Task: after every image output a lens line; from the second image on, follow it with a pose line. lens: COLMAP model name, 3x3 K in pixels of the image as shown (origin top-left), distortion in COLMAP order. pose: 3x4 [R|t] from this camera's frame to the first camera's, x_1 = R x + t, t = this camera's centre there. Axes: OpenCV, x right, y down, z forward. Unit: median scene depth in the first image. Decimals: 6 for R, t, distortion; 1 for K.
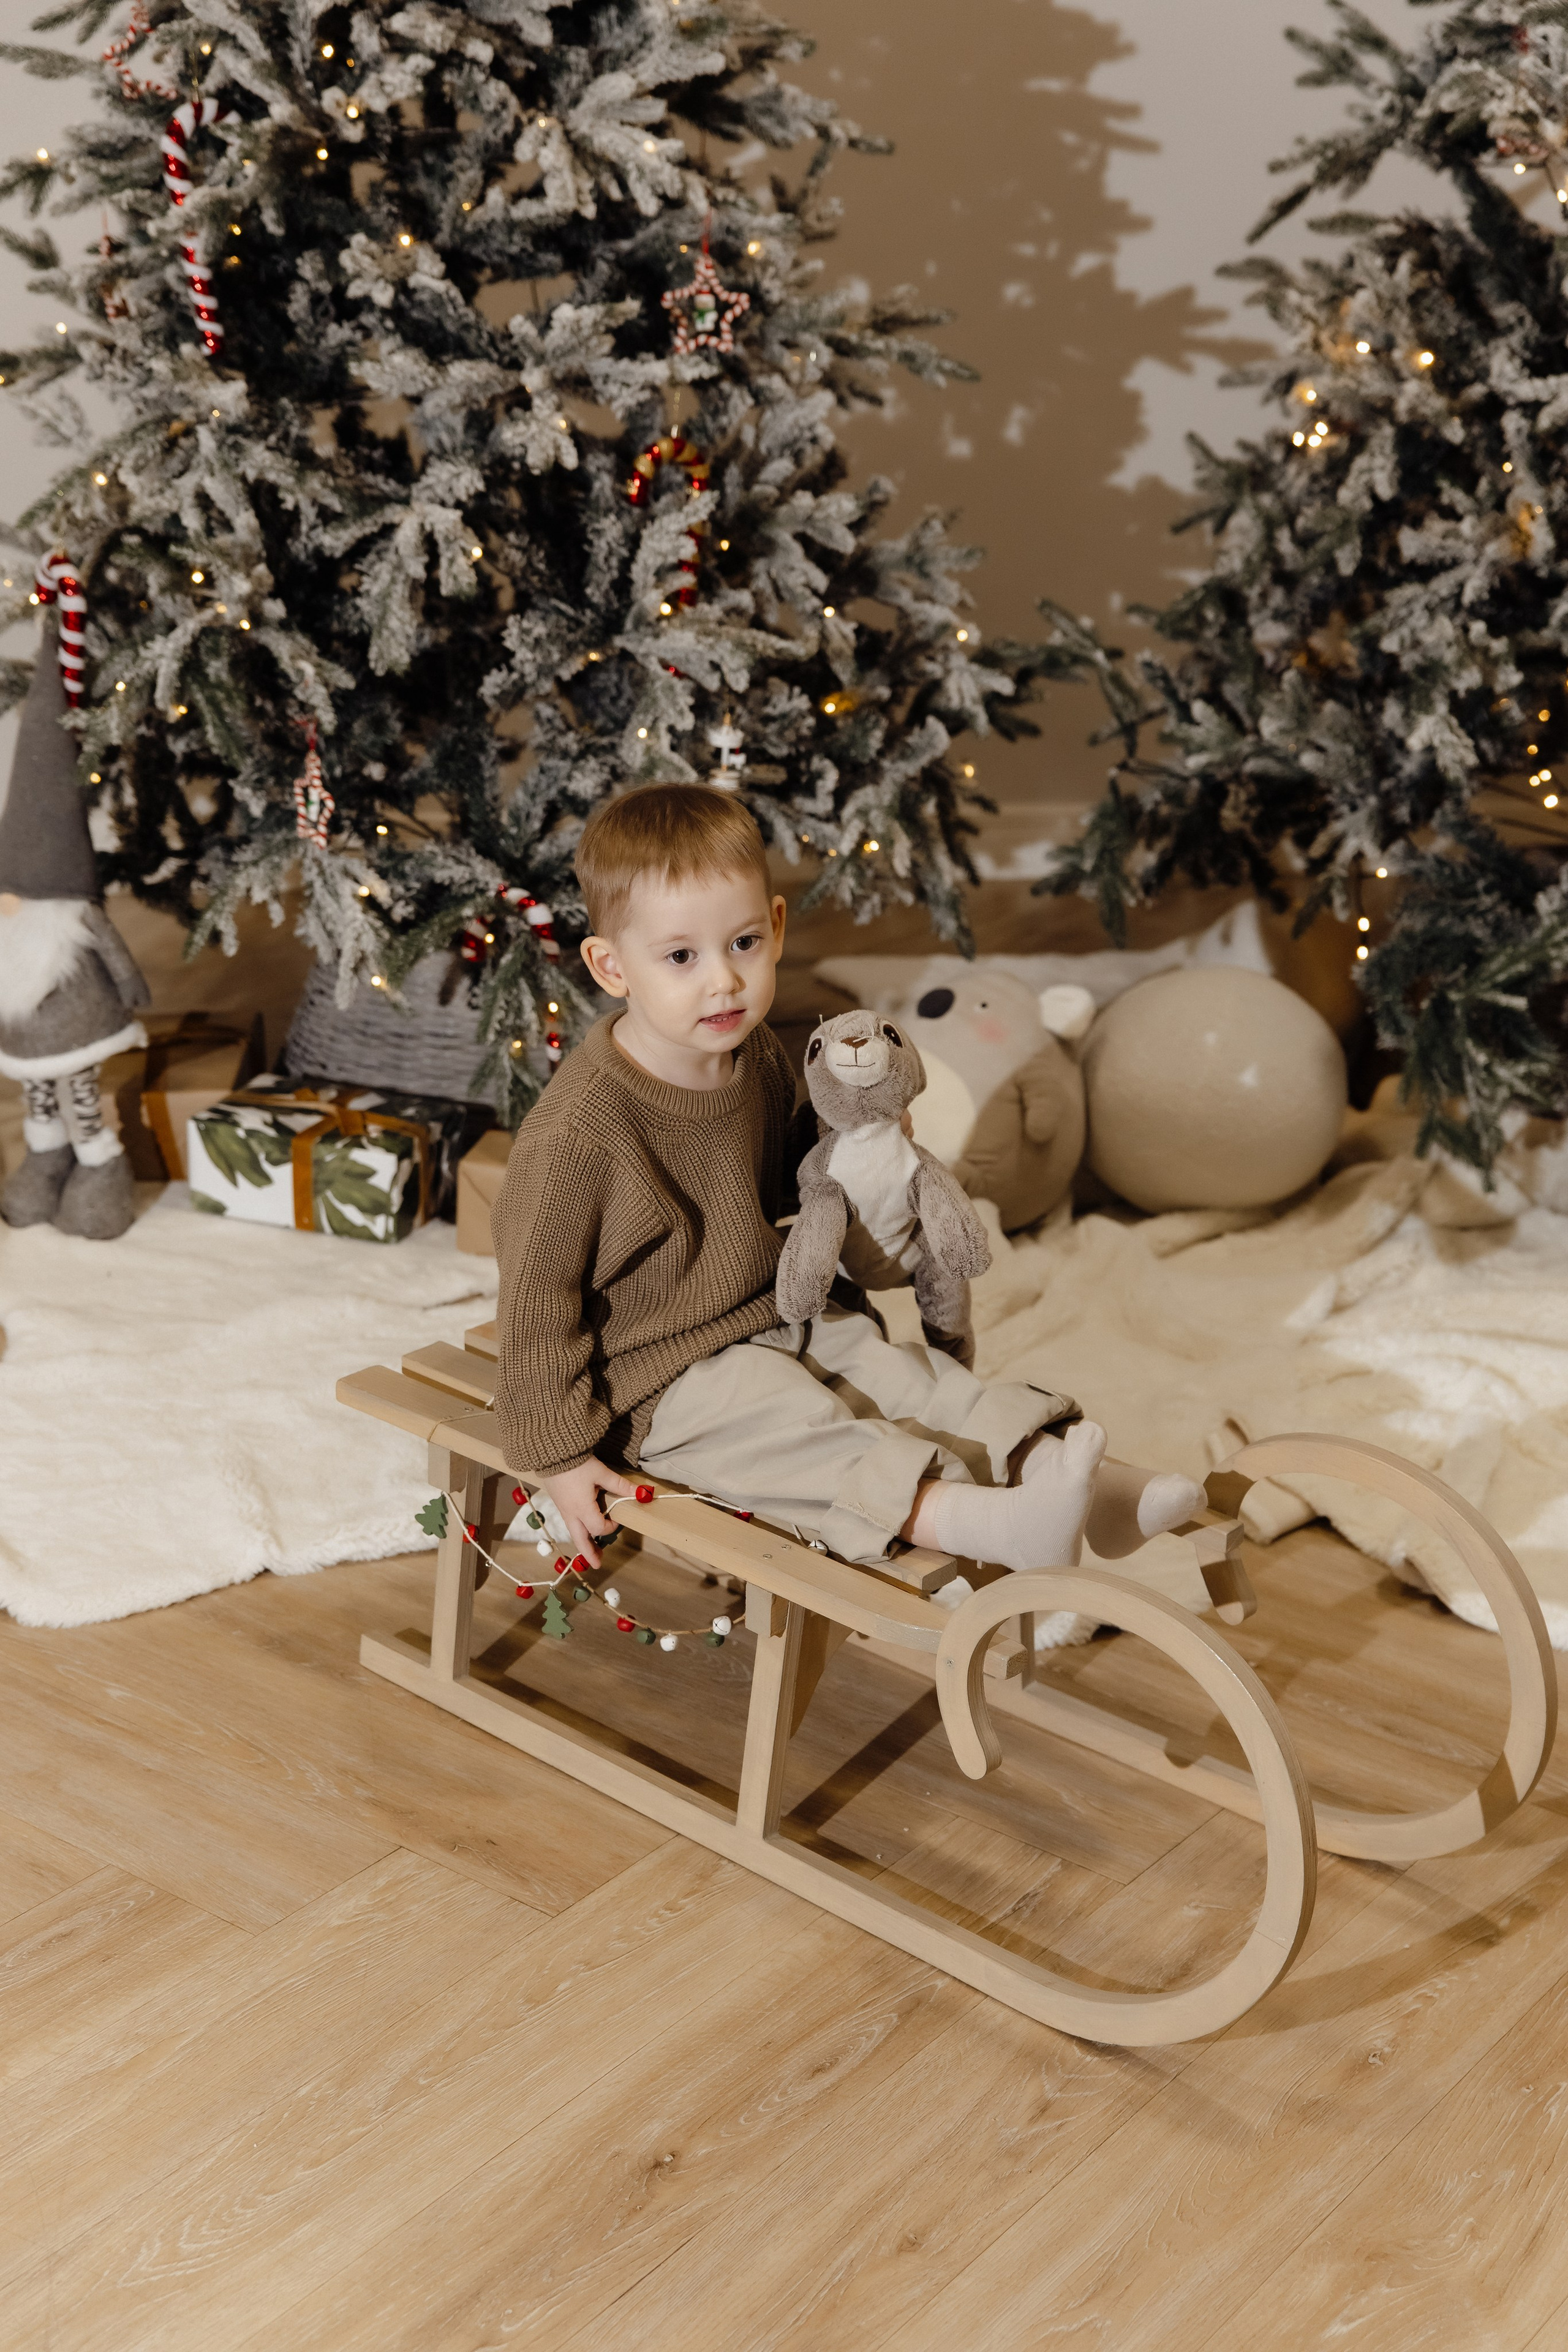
lens RADIAL K [[3441.7, 0, 782.3], [0, 3441.7, 1187.0], [0, 0, 1]] dist [0.113409, 0.048501]
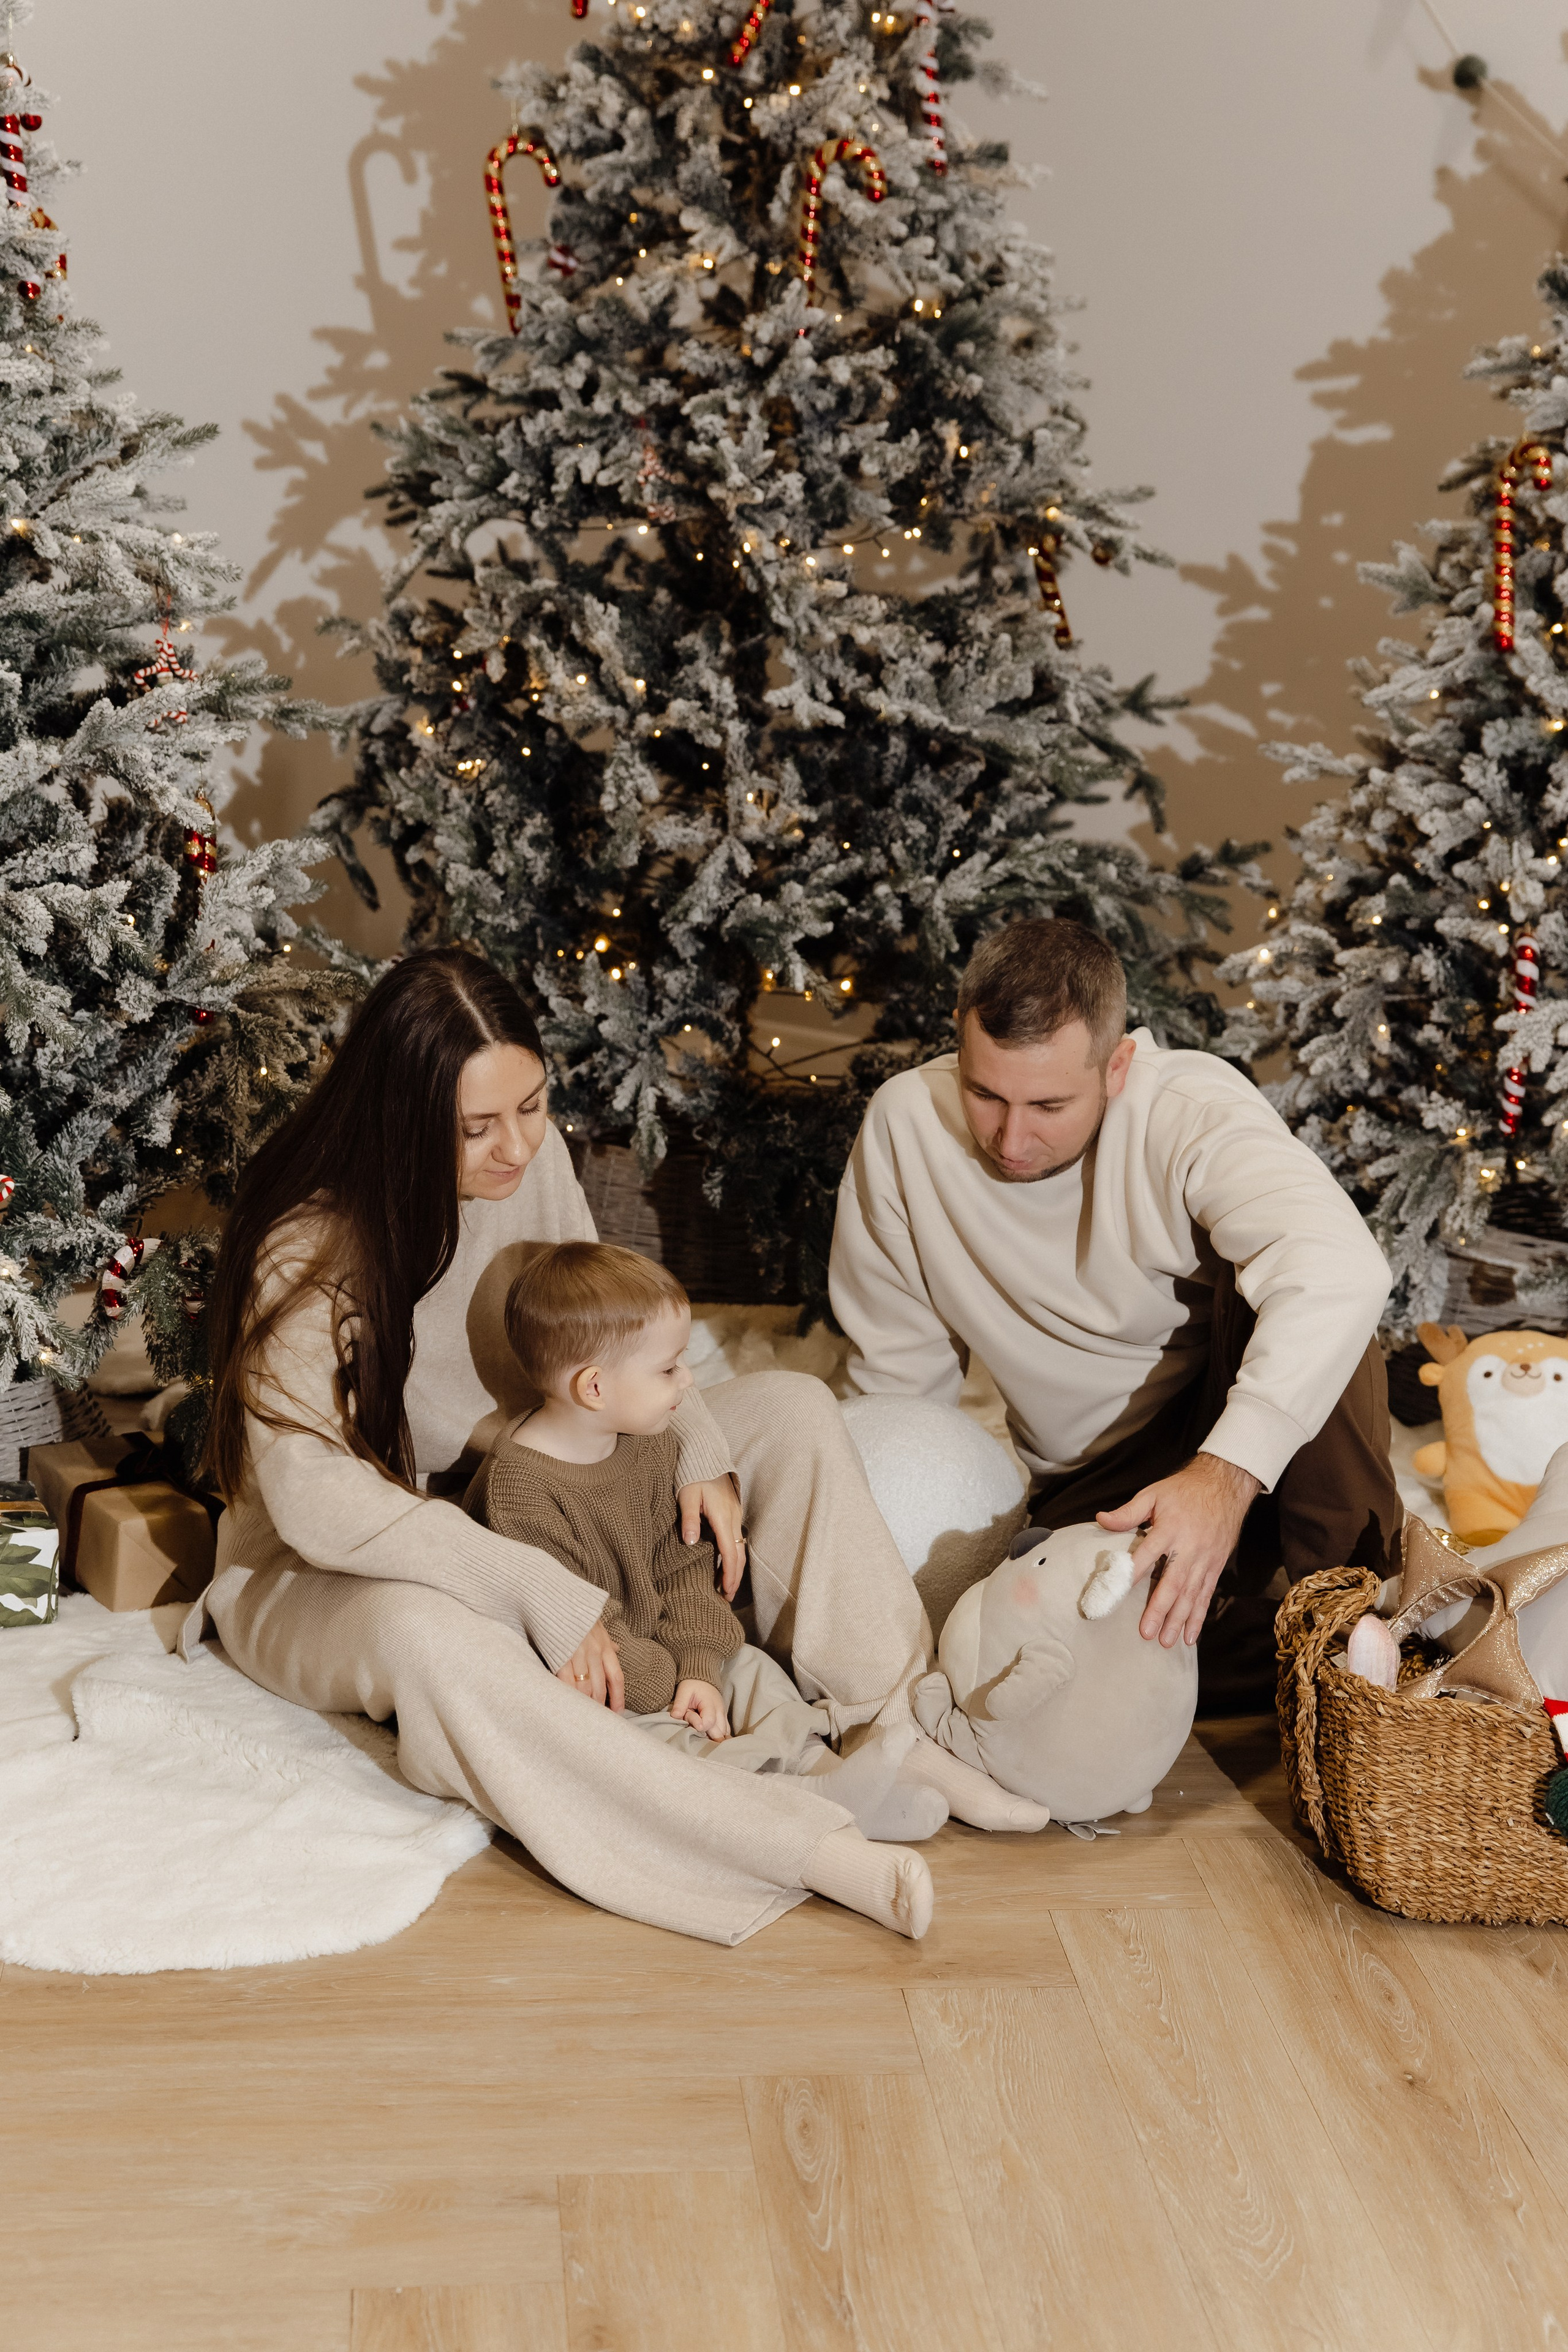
lens RADIAL K [[3498.1, 0, 742.1], [0, 3498.1, 1150.4], [0, 0, 1]] dist [0.120142, -0.033098]
pose [[0.751814, -0.162453, 0.639050, -0.602616], [0.231291, 0.972567, -0.024866, -0.045944], [-0.617480, 0.166501, 0.768763, 0.082782]]
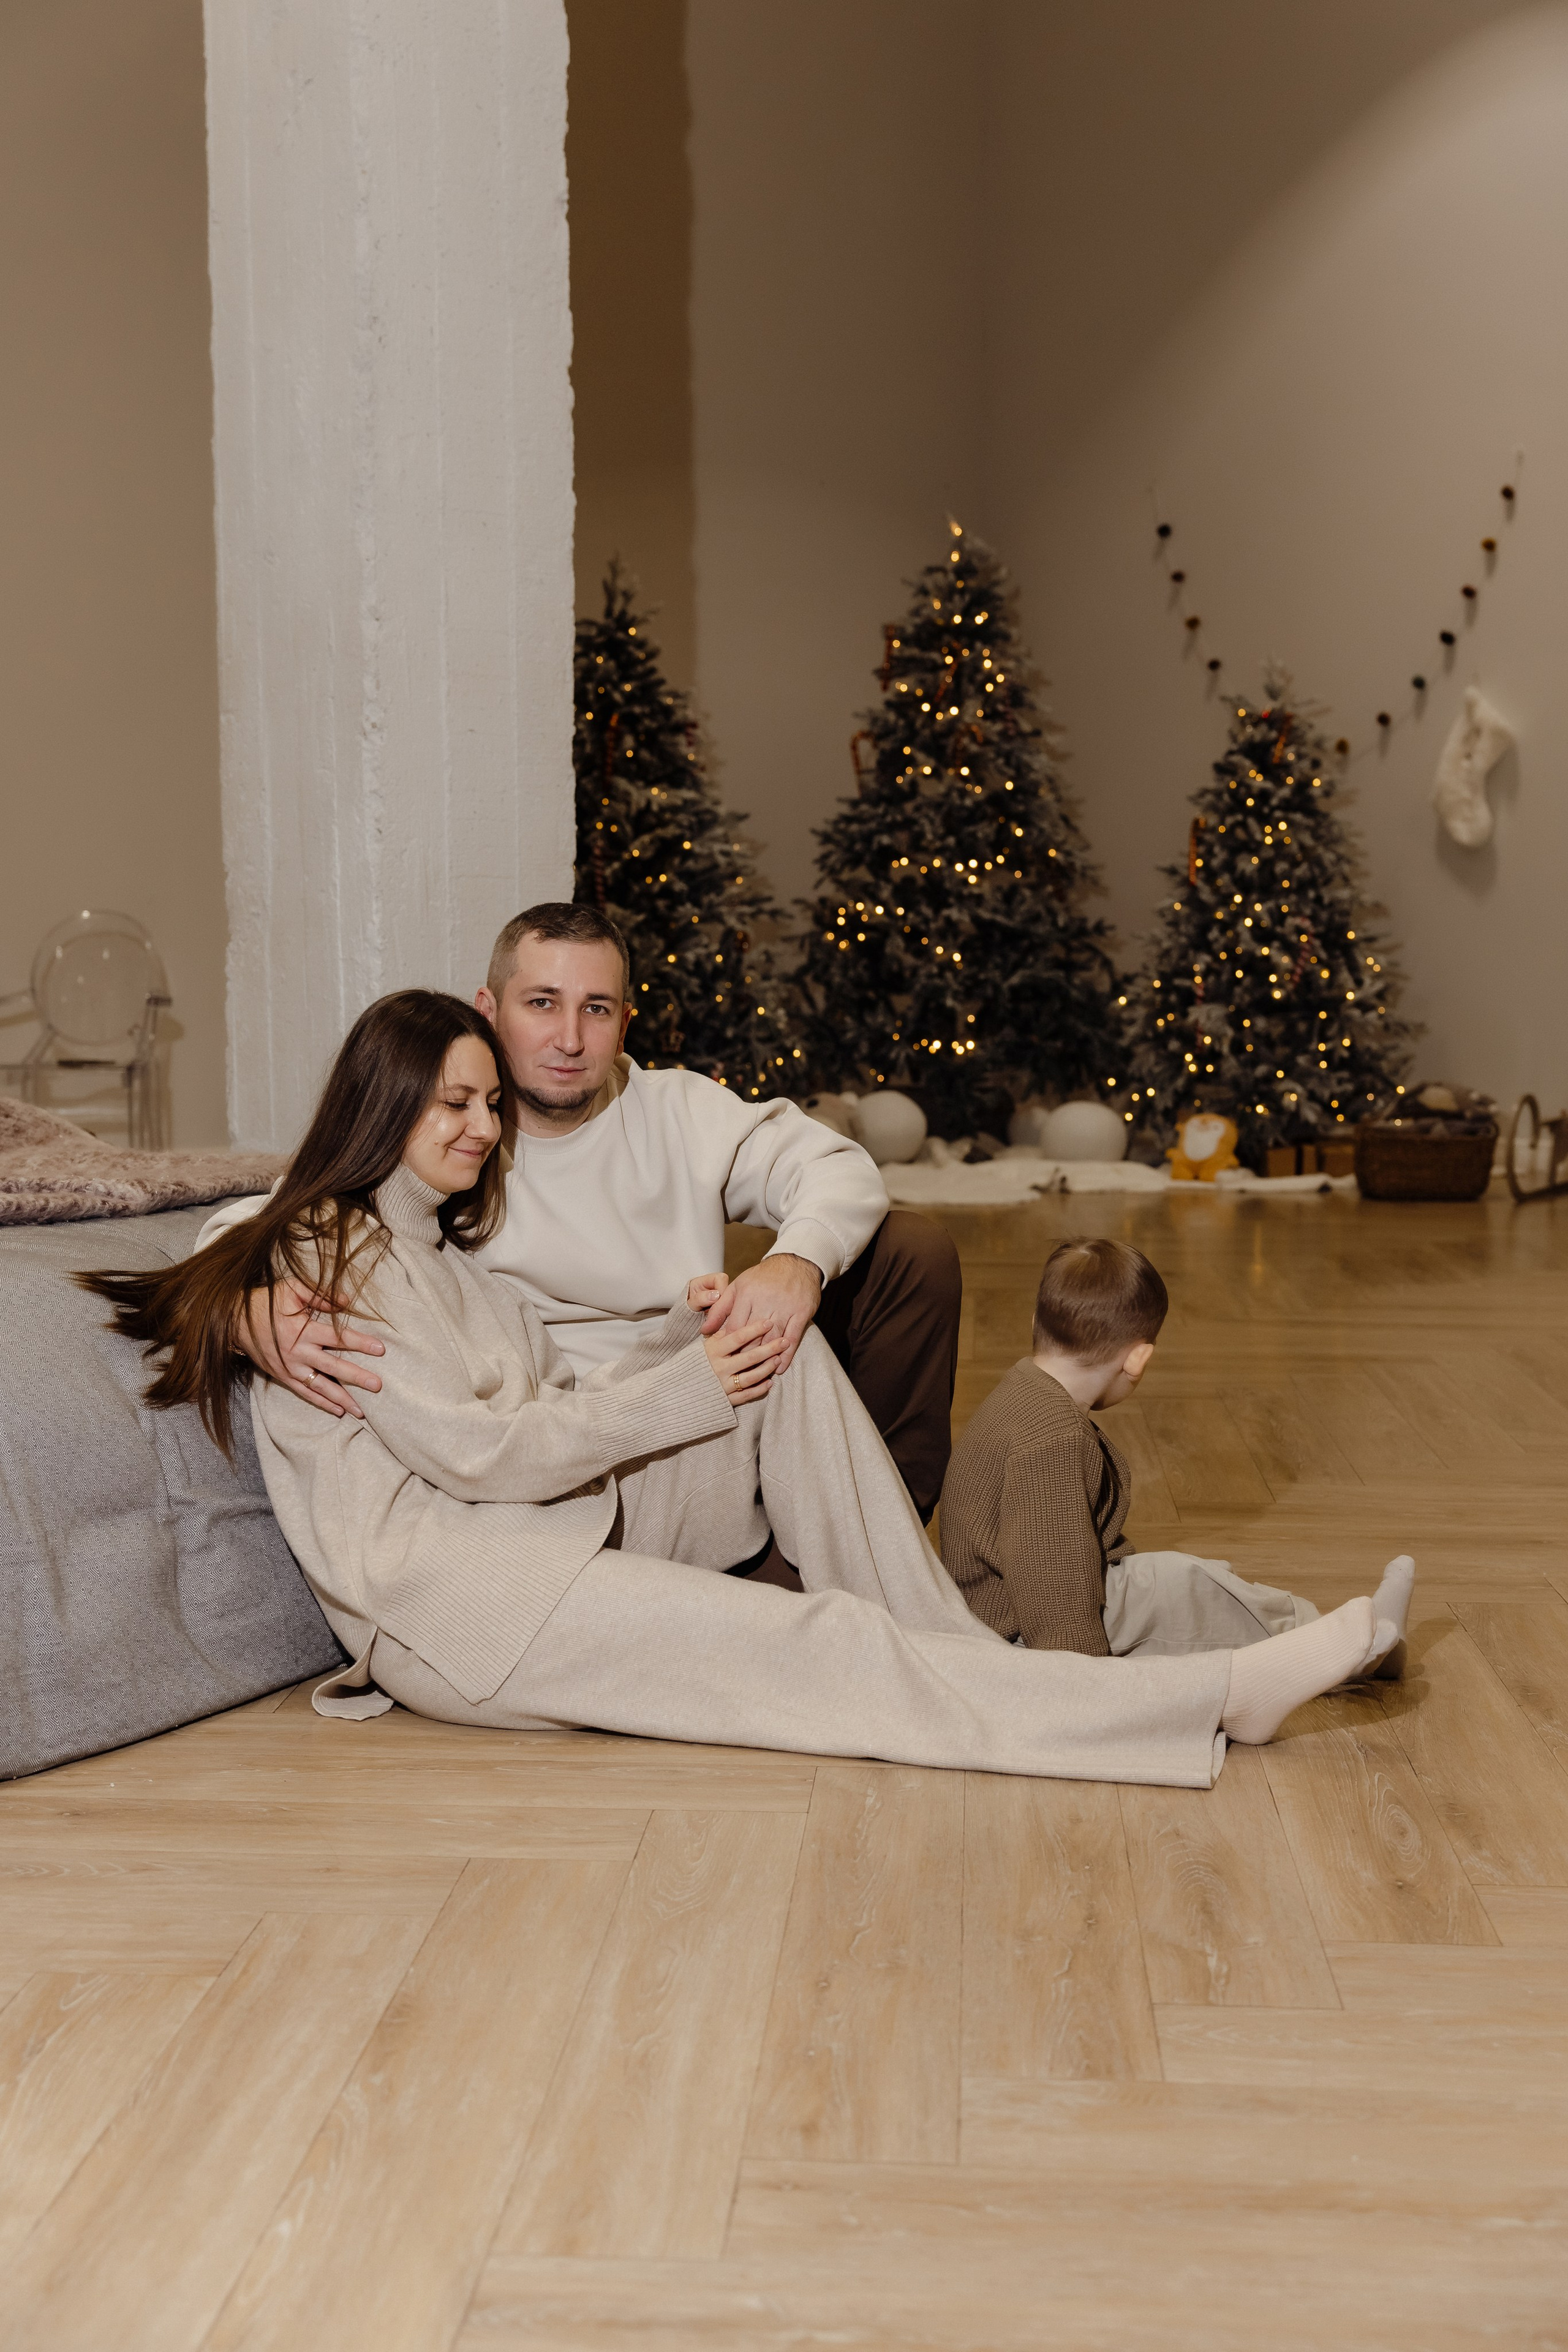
lens RADIAL K [[2751.6, 0, 761.0], [0, 2751.6, 1171.0], [0, 0, 1]] dist [0.041121, 0.041612]
pose [[0.849016, -0.073260, 0.523263, -1.402588], [0.209982, 0.955559, -0.206920, 0.550964], [-0.484849, 0.285554, 0.826668, -1.123662]]
